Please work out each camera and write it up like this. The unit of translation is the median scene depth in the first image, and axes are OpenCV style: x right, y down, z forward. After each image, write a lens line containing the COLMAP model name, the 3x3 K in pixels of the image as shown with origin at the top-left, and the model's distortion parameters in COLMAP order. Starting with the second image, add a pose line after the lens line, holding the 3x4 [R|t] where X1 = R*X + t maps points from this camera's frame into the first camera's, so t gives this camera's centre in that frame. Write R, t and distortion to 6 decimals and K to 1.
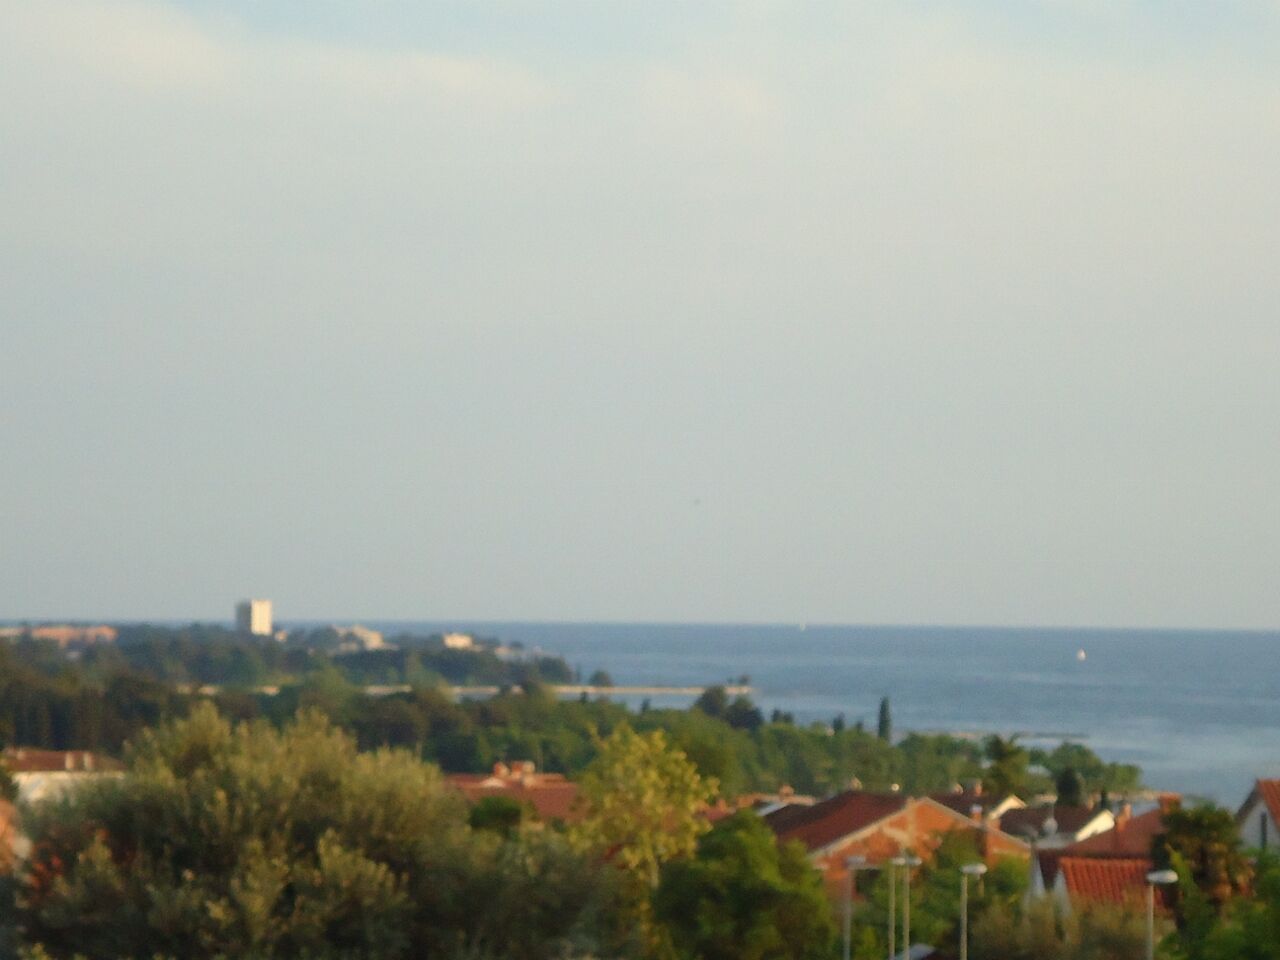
lens RADIAL K [[3964.4, 0, 642.8], [0, 3964.4, 480.4], [0, 0, 1]] dist [0.315791, 0.000000]
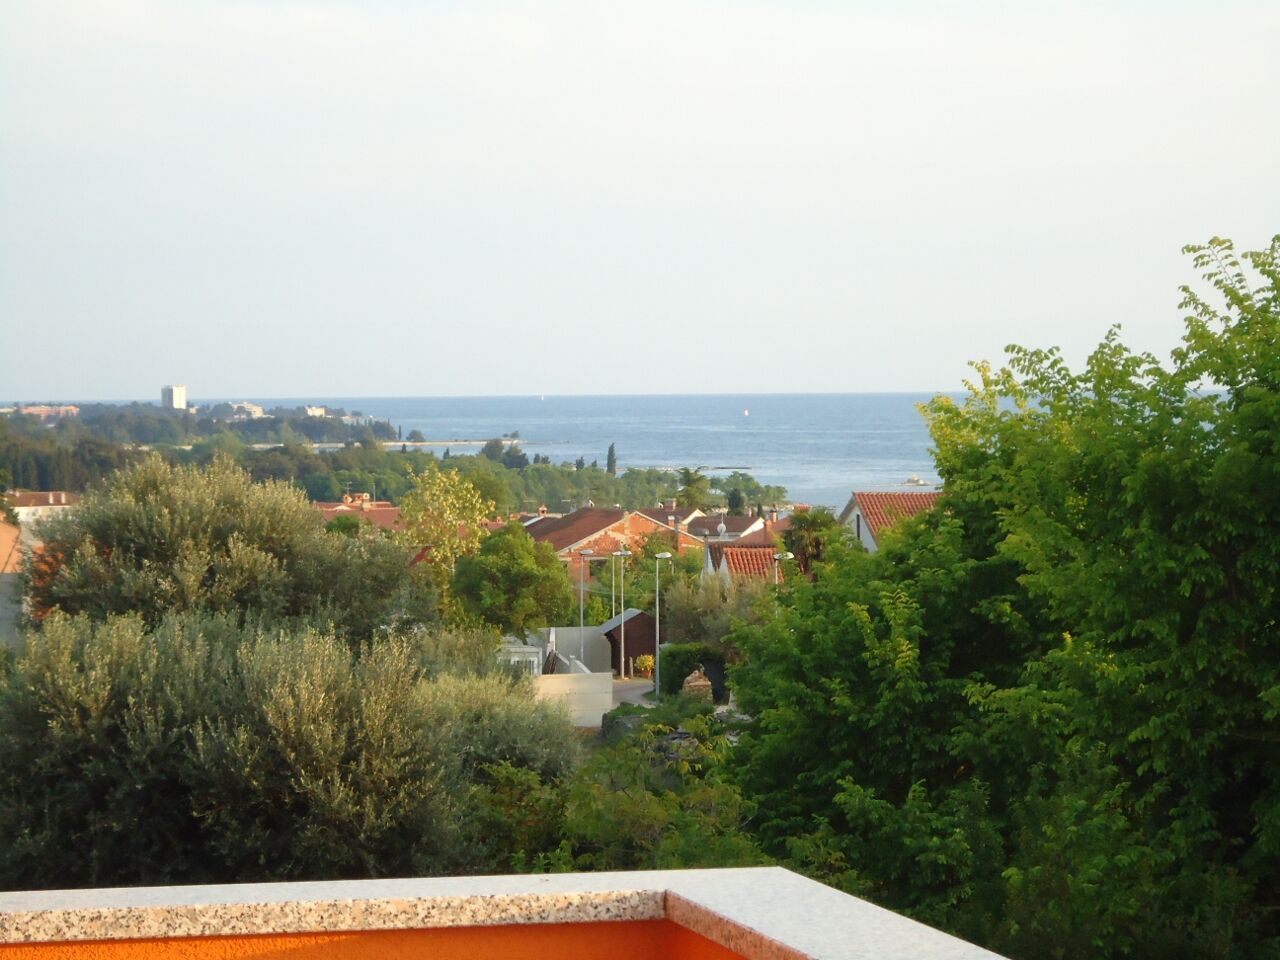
lens RADIAL K [[3964.4, 0, 635.4], [0, 3964.4, 480.6], [0, 0, 1]] dist [0.315791, 0.000000]
pose [[0.999277, -0.020437, 0.032062, 0.023846], [0.018534, 0.998112, 0.058564, -0.017788], [-0.033199, -0.057927, 0.997769, -0.468629]]
